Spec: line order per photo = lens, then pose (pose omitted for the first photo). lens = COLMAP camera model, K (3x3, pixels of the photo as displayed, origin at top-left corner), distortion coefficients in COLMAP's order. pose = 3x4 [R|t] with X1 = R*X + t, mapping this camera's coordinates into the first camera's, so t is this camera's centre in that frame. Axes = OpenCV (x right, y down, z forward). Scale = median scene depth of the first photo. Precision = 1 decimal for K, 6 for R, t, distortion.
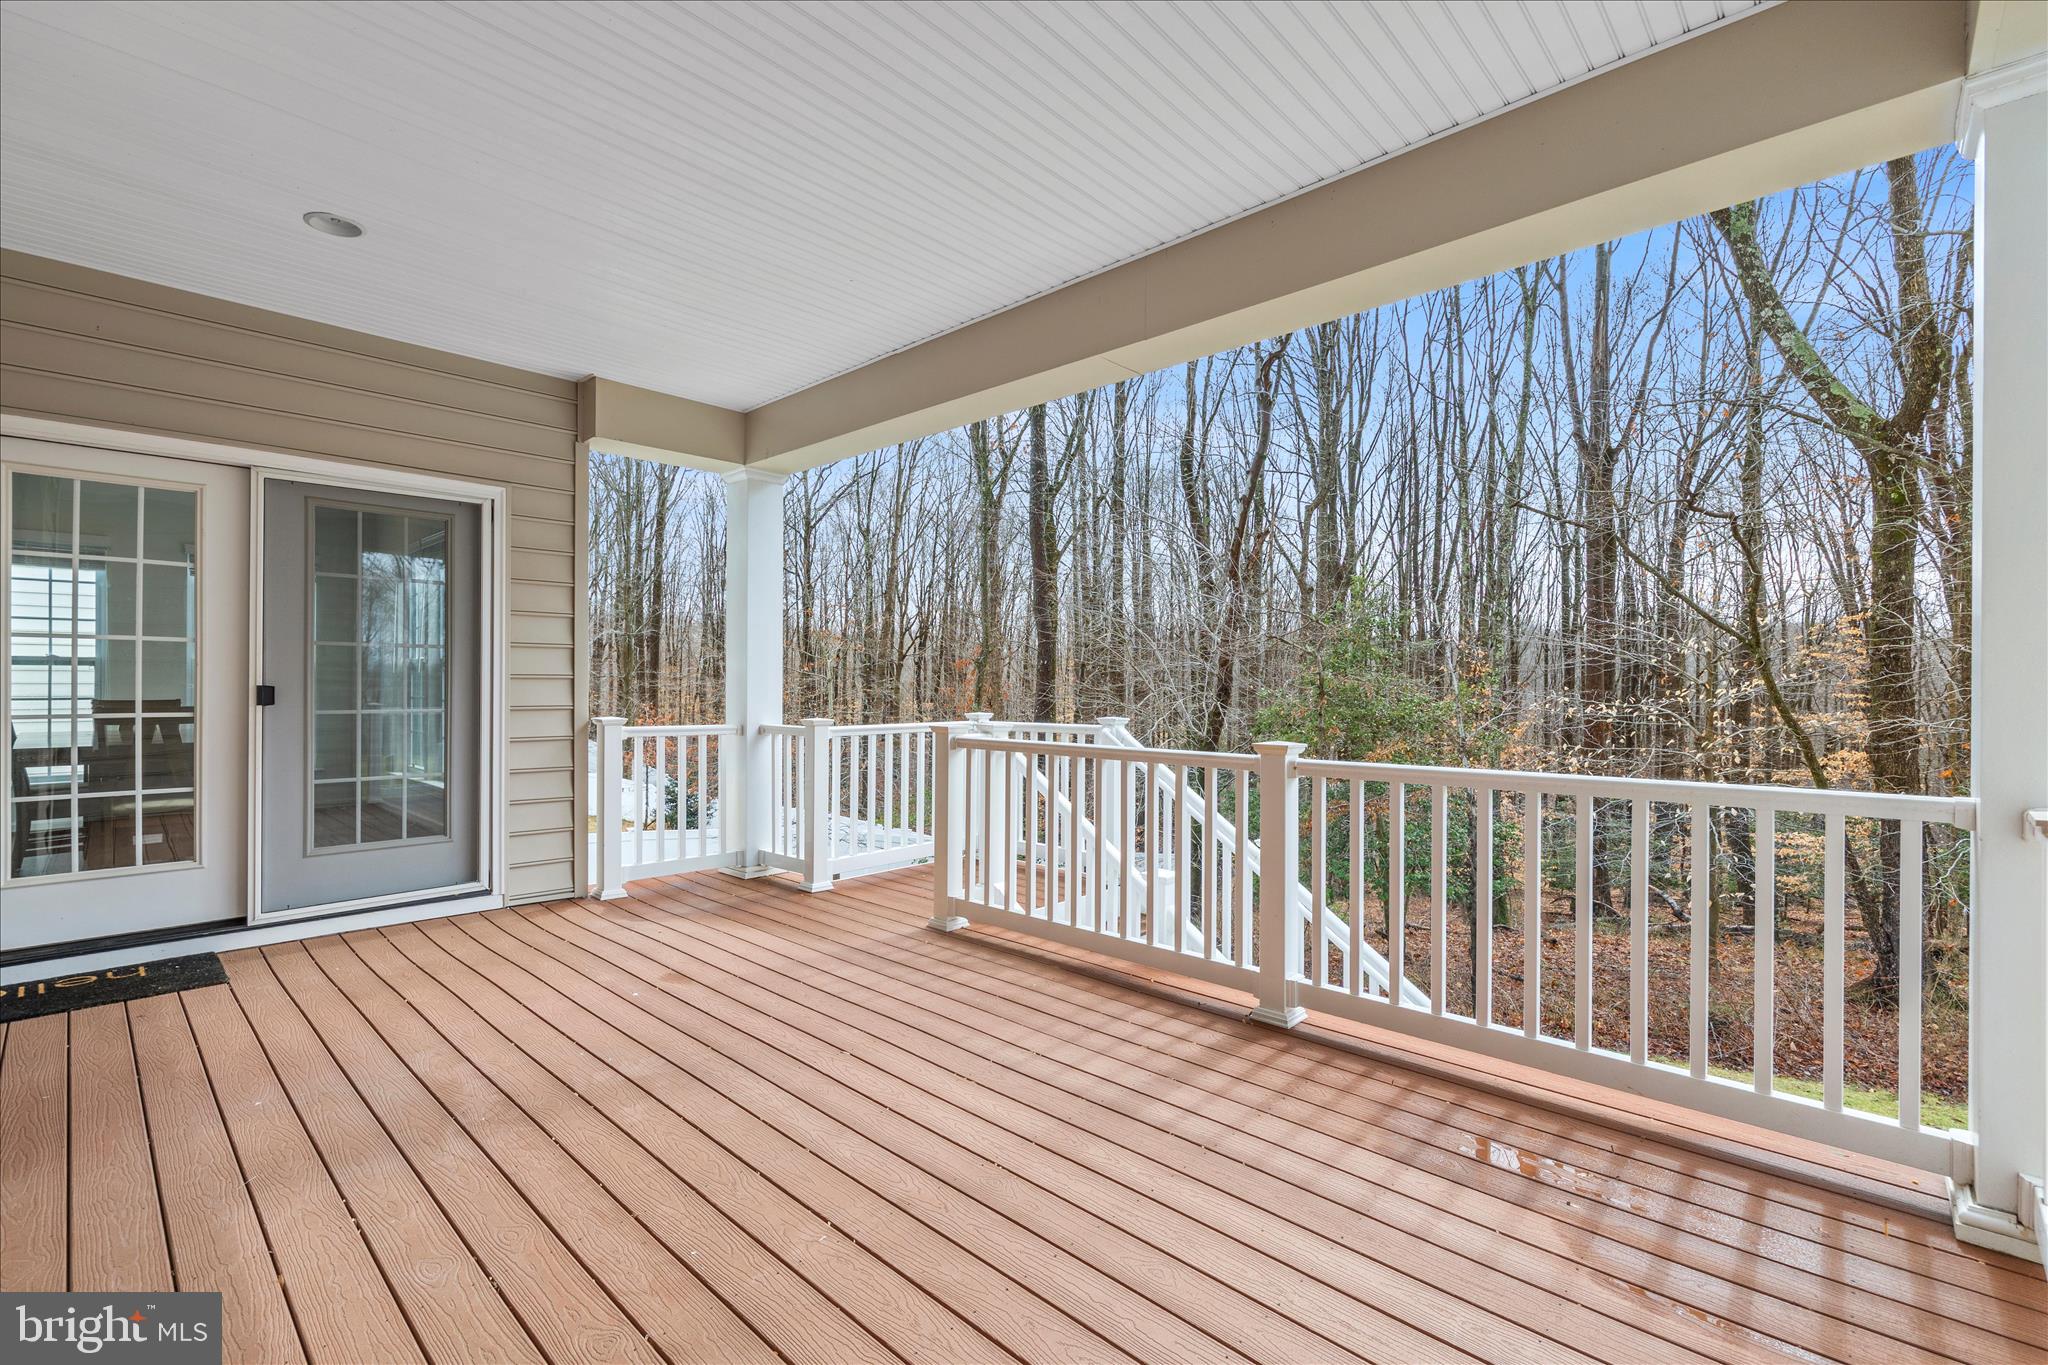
lens RADIAL K [[897.1, 0, 1001.8], [0, 897.1, 681.0], [0, 0, 1]] dist [0.002156, 0.000279]
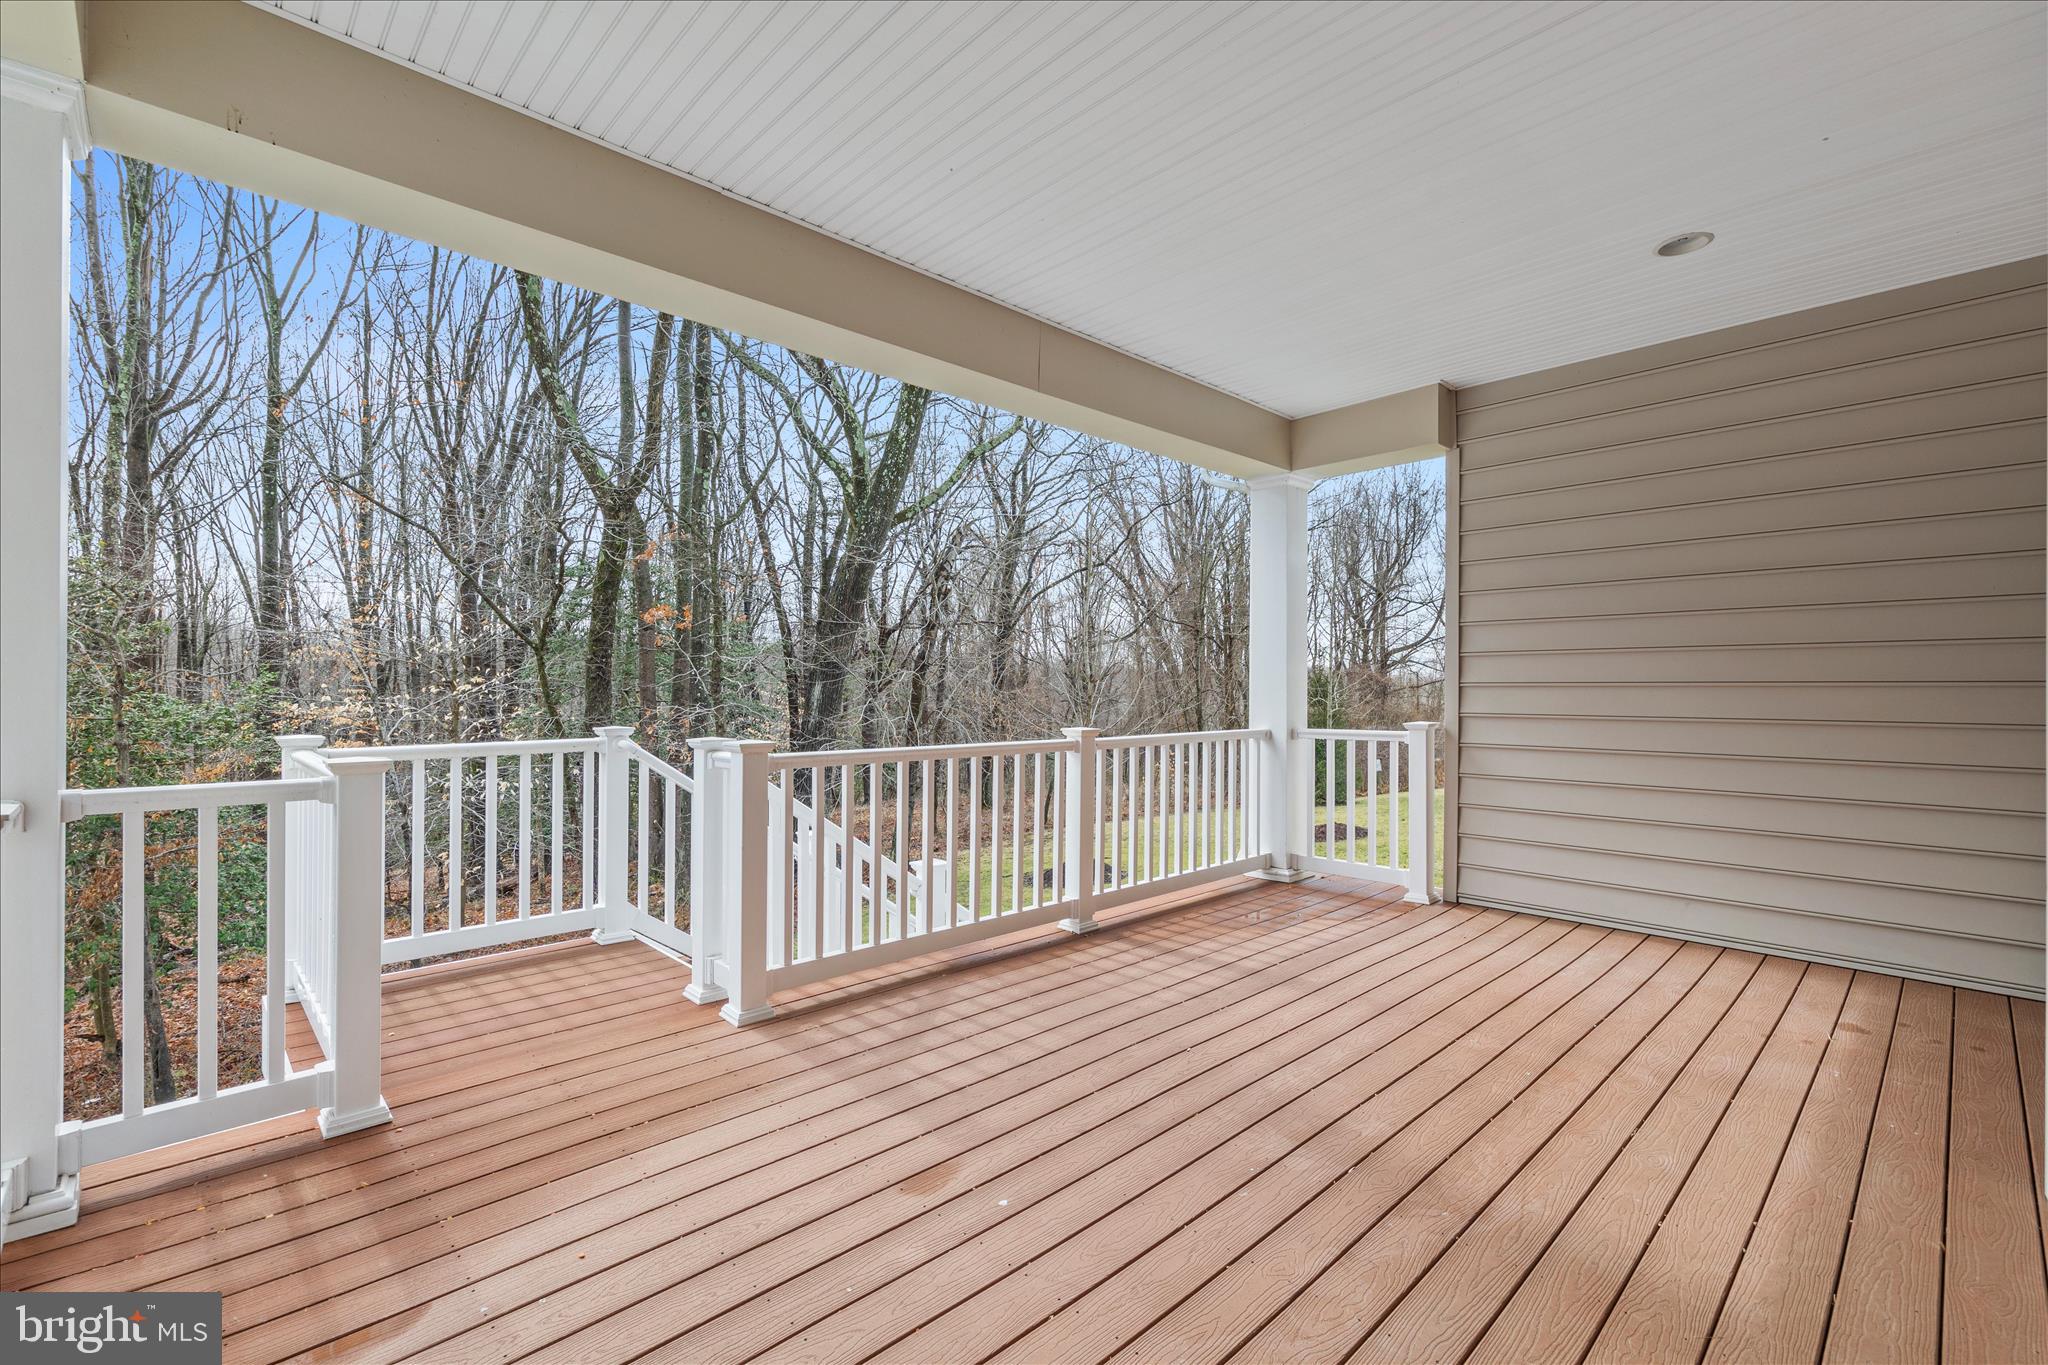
lens RADIAL K [[897.1, 0, 1007.0], [0, 897.1, 683.6], [0, 0, 1]] dist [0.002156, 0.000279]
pose [[0.053674, 0.000365, 0.998558, -1.133885], [-0.008888, 0.999960, 0.000113, -0.004902], [-0.998519, -0.008882, 0.053675, 1.077340]]
